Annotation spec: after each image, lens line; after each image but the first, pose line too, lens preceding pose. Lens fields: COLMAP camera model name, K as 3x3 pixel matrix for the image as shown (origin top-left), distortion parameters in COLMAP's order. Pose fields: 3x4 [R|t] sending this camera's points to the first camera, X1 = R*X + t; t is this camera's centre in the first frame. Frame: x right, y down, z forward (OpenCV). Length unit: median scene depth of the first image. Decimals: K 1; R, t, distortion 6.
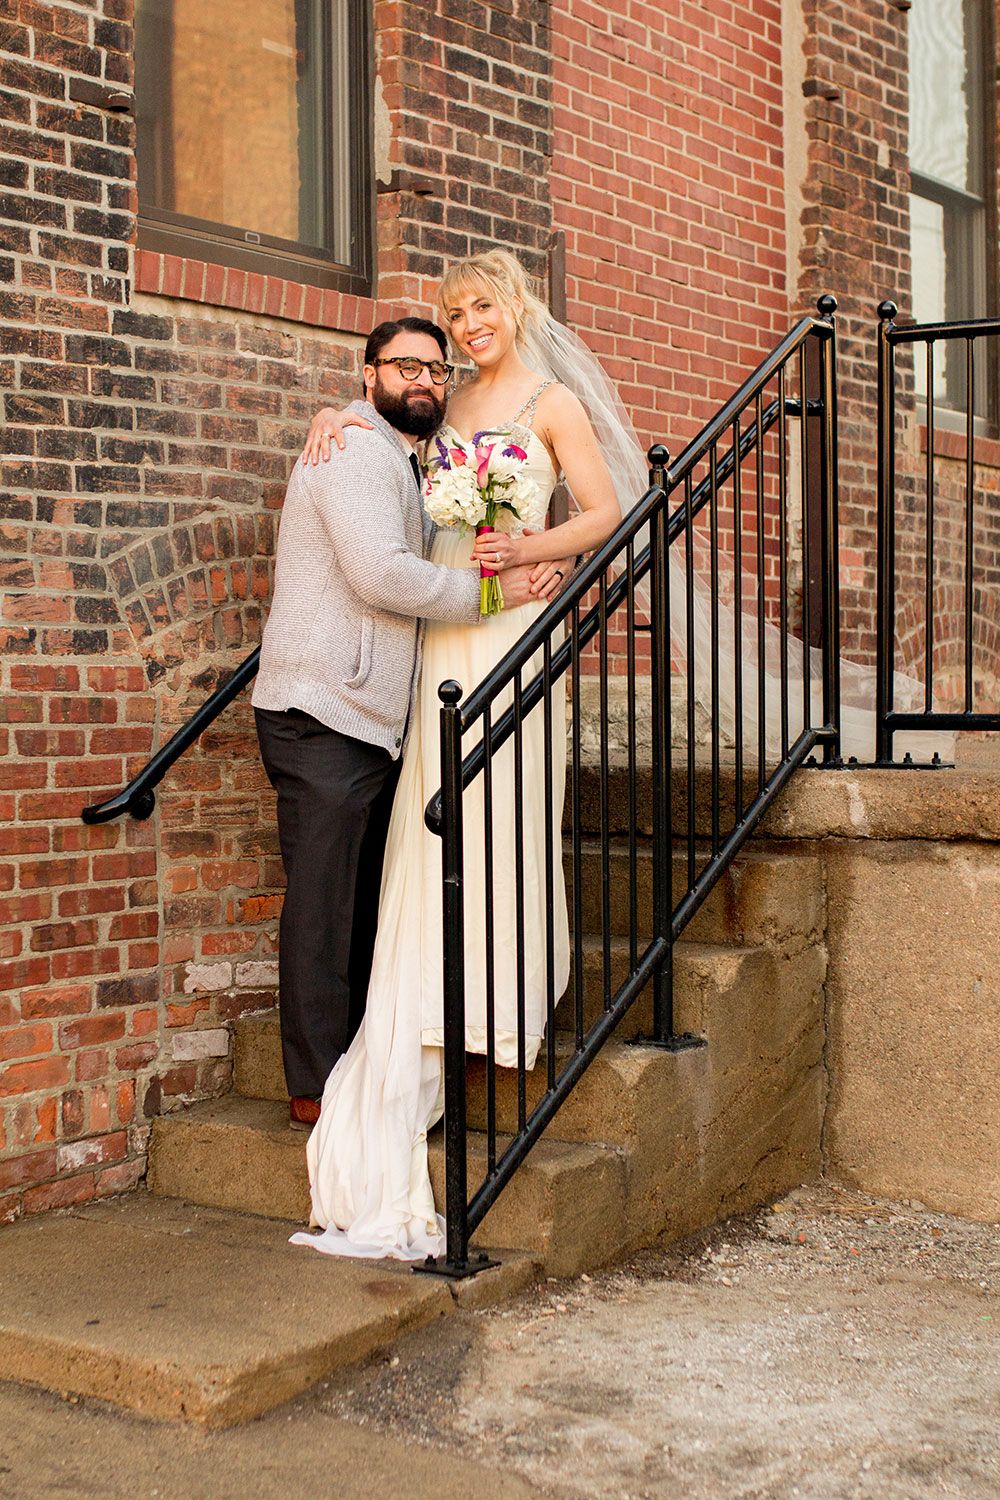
lens RADIAL K [[2344.6, 0, 500.0], [0, 2344.6, 750.0], [0, 0, 1]] dist [-0.042931, -0.013587]
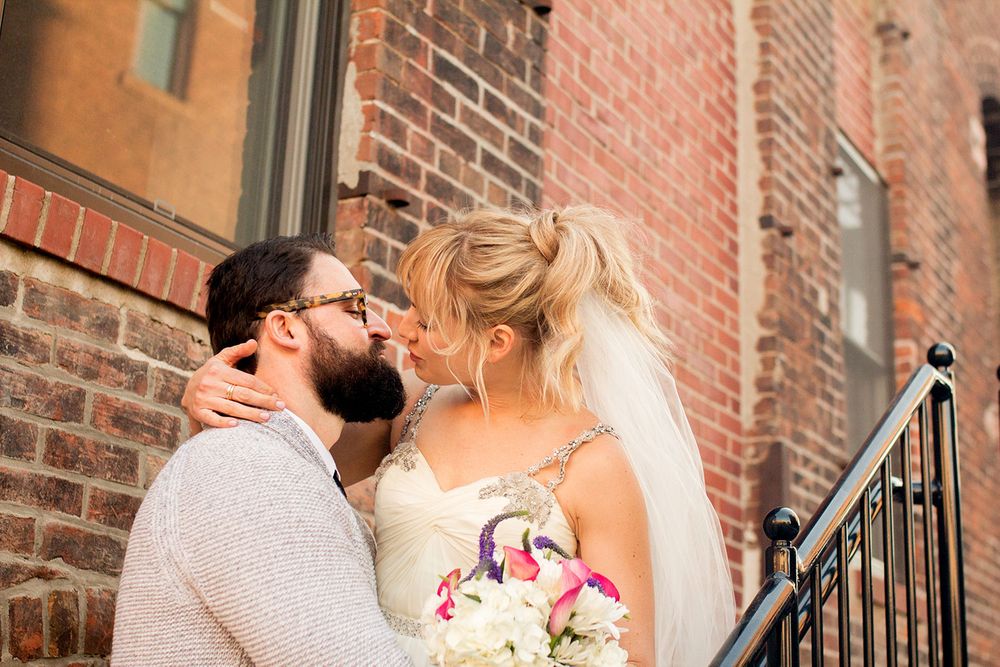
lens RADIAL K [[1563.1, 0, 500.0], [0, 1563.1, 333.5], [0, 0, 1]] dist [-0.042931, -0.013587]
pose [[0.995040, 0.072755, 0.067839, -0.030120], [-0.049179, 0.952582, -0.300280, -0.039667], [-0.086469, 0.295455, 0.951436, 0.499609]]
